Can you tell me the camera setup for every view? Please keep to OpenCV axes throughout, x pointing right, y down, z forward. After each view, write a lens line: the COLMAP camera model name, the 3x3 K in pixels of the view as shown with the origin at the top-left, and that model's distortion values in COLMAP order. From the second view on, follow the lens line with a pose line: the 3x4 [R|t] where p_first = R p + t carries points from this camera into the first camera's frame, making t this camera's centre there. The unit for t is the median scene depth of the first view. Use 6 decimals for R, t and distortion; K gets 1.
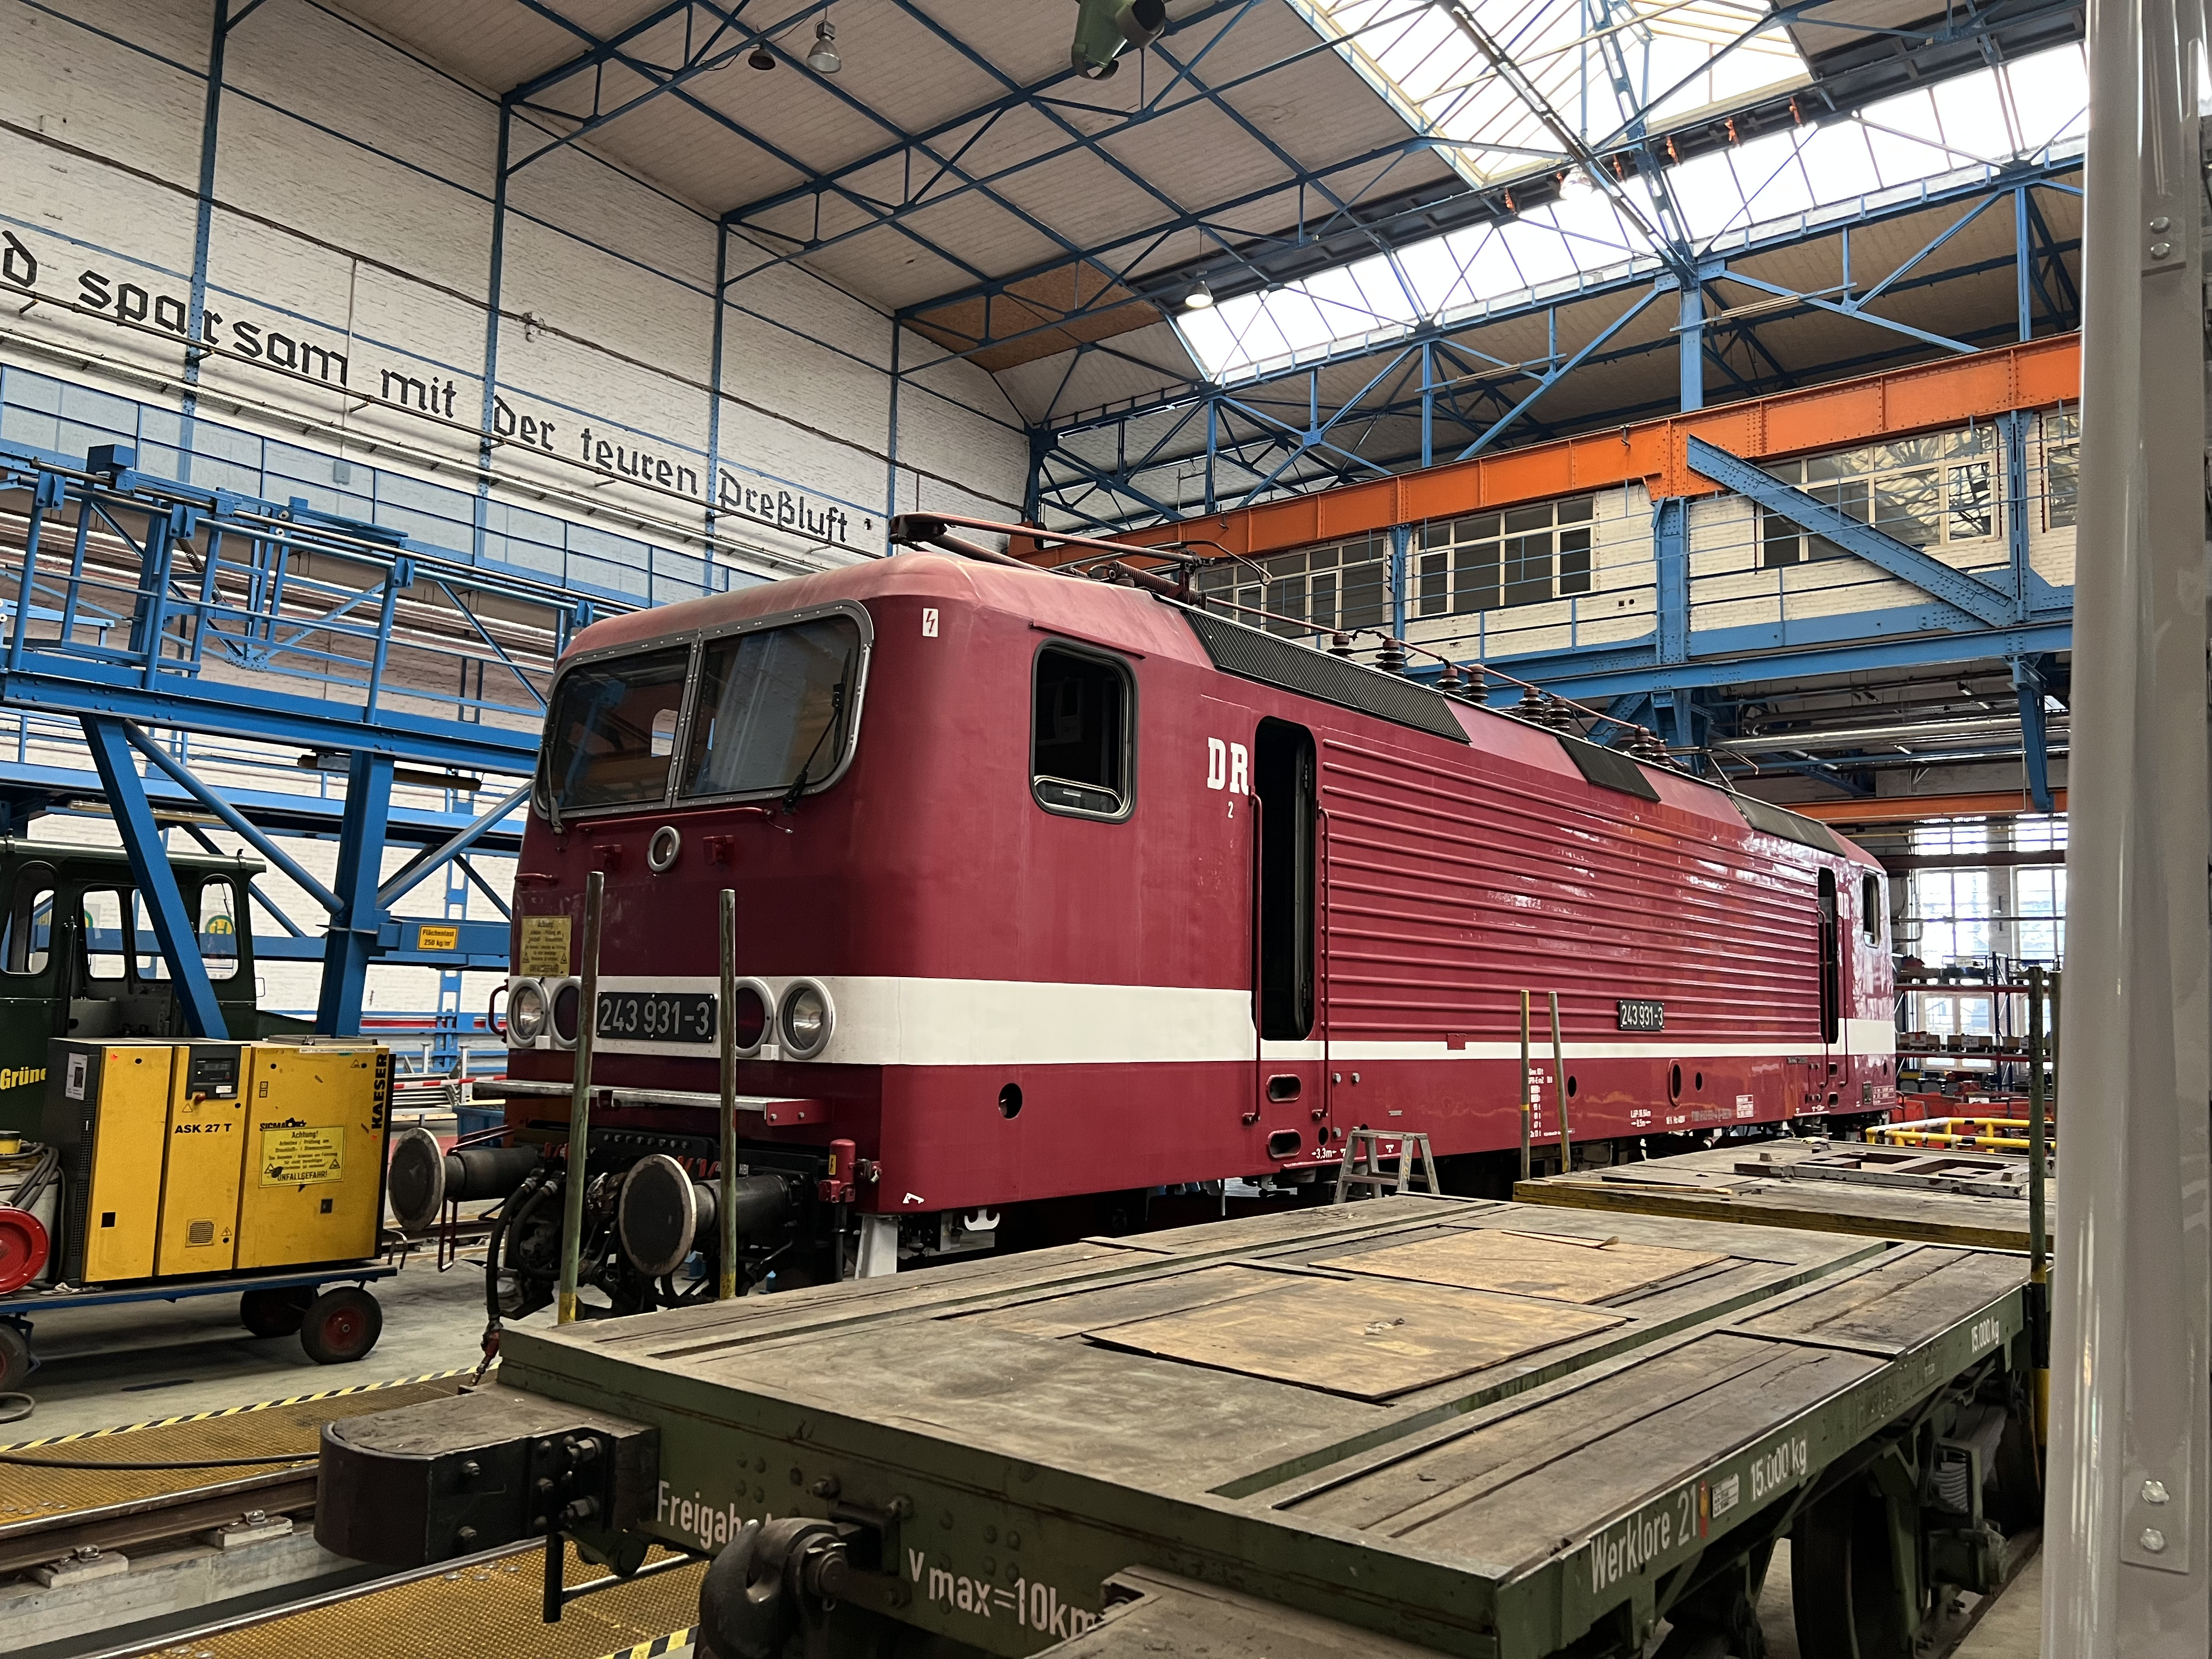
lens RADIAL K [[1665.8, 0, 1119.5], [0, 1665.8, 813.2], [0, 0, 1]] dist [0.056384, -0.061060]
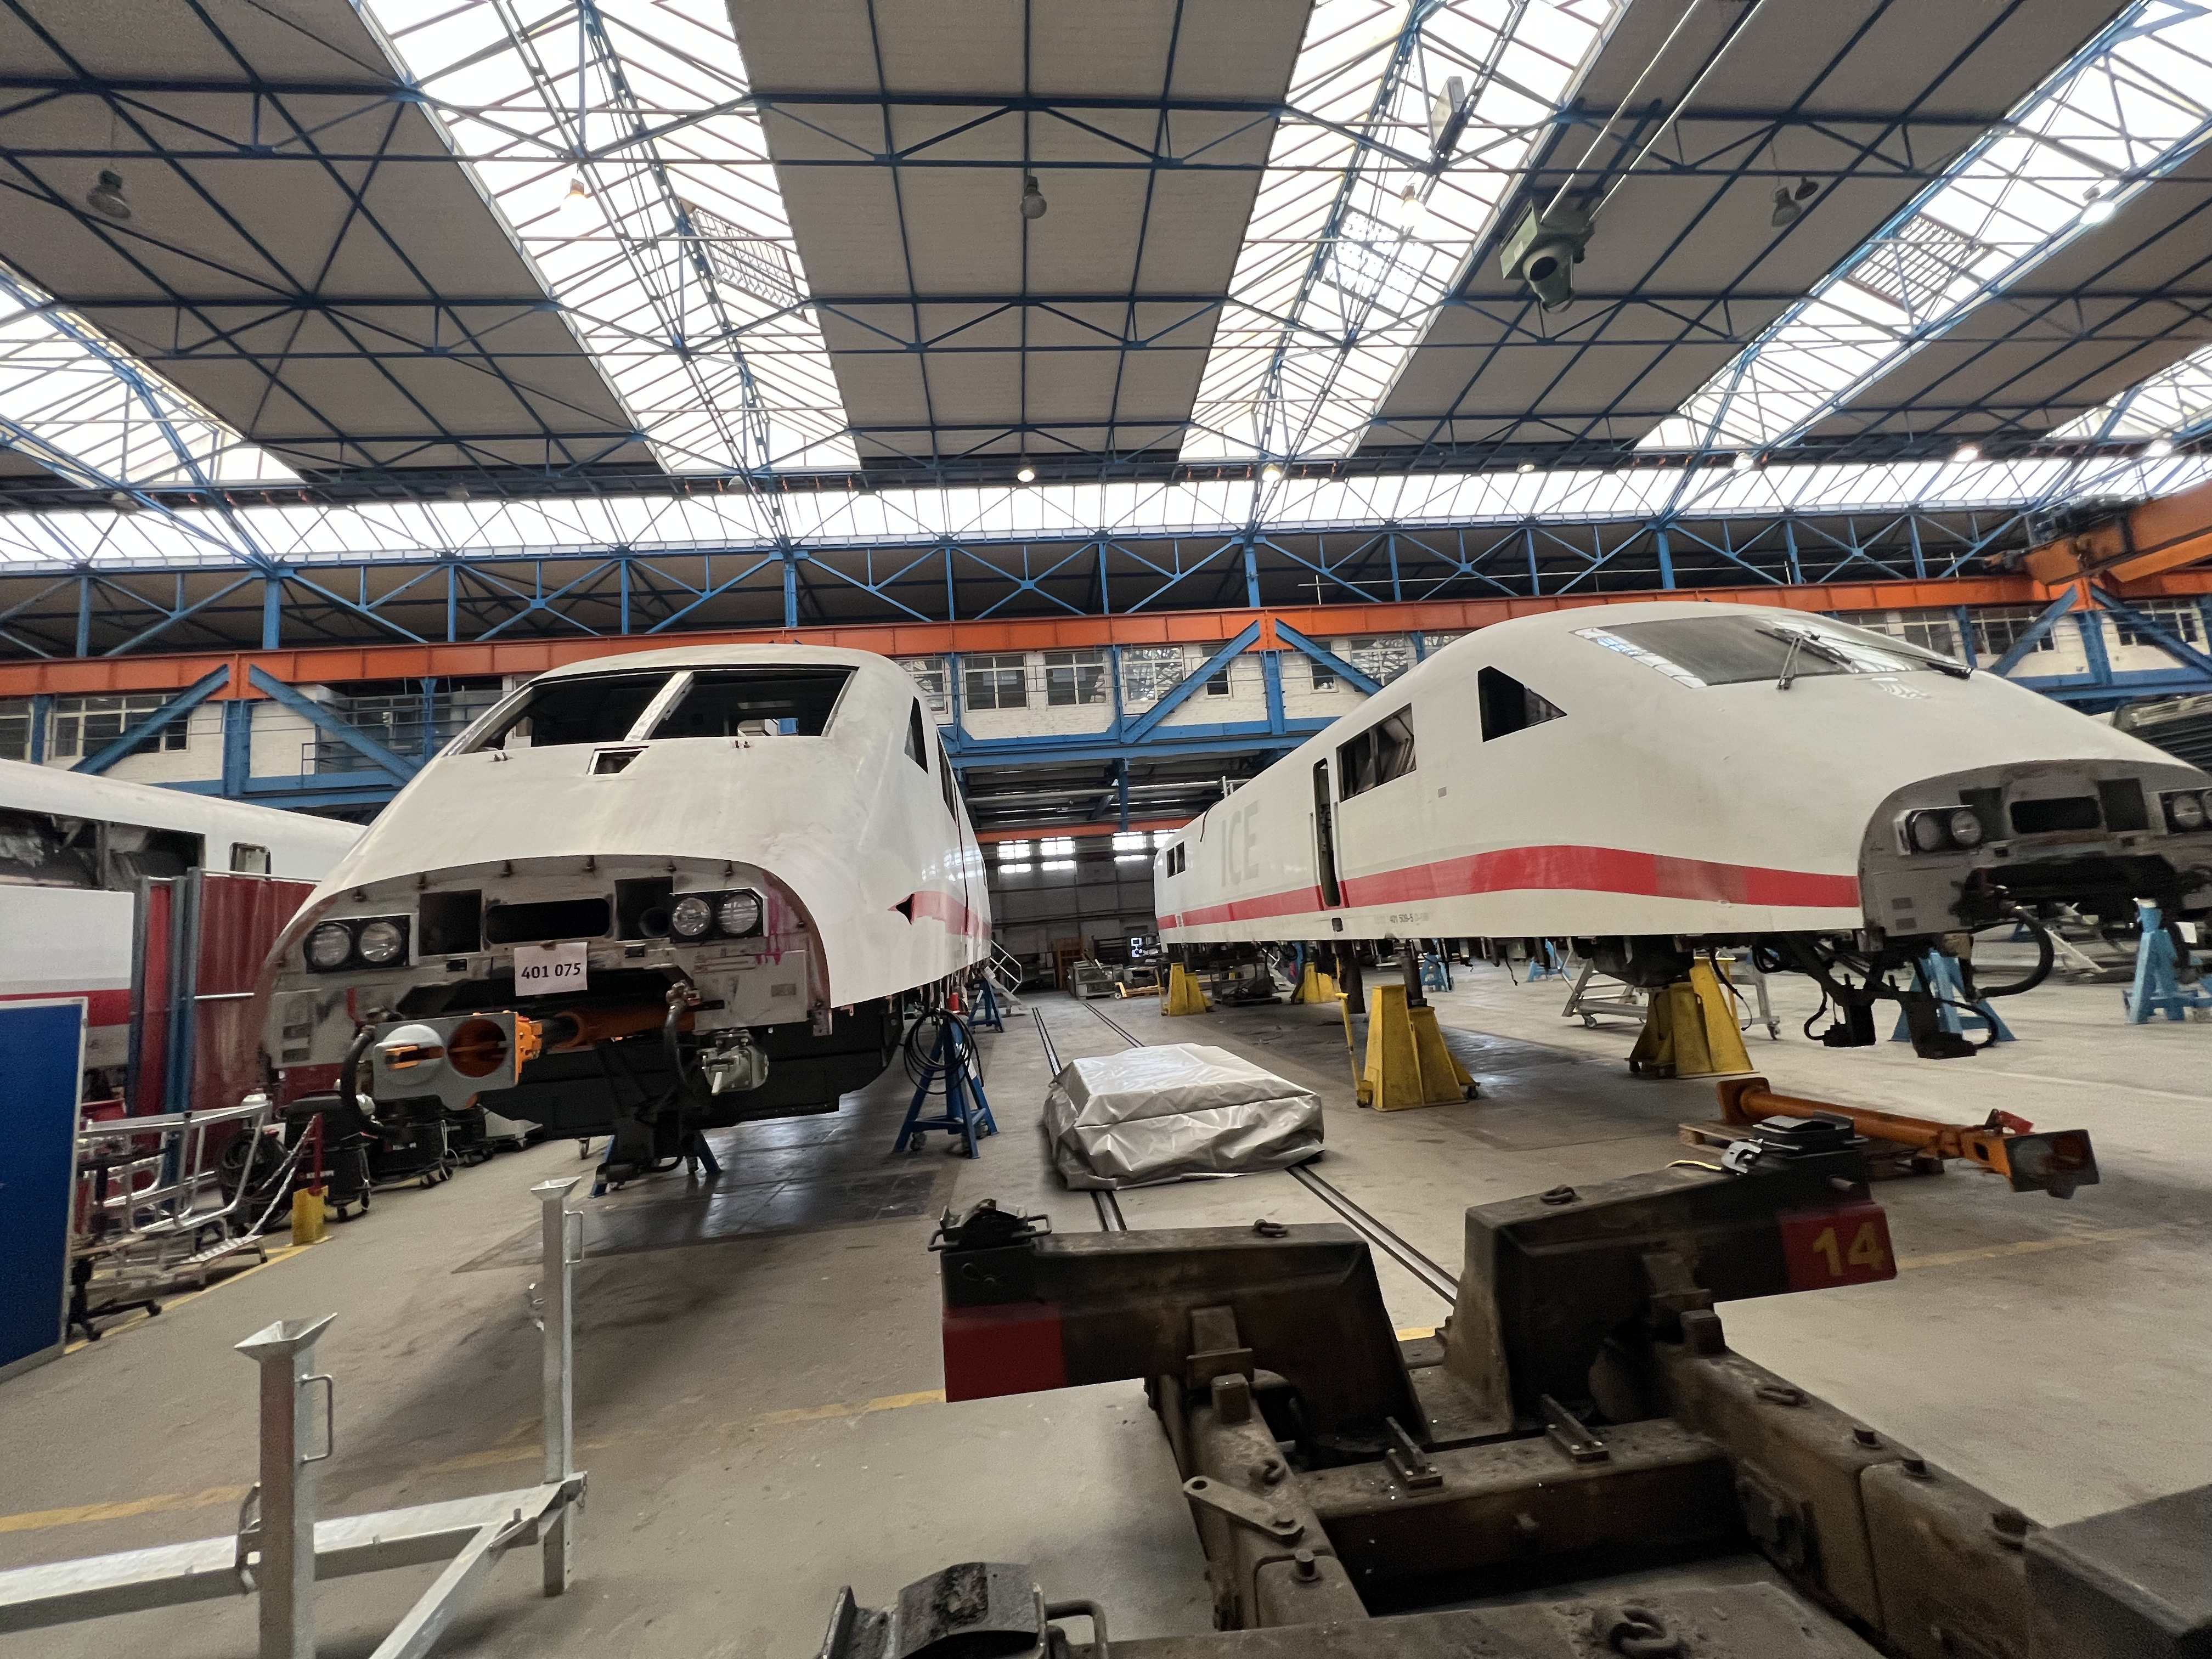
lens RADIAL K [[889.2, 0, 1099.0], [0, 889.2, 824.3], [0, 0, 1]] dist [0.001222, 0.000331]
pose [[0.711875, 0.007942, 0.702261, -0.105651], [0.015951, 0.999495, -0.027473, 0.007611], [-0.702125, 0.030759, 0.711389, 0.083041]]
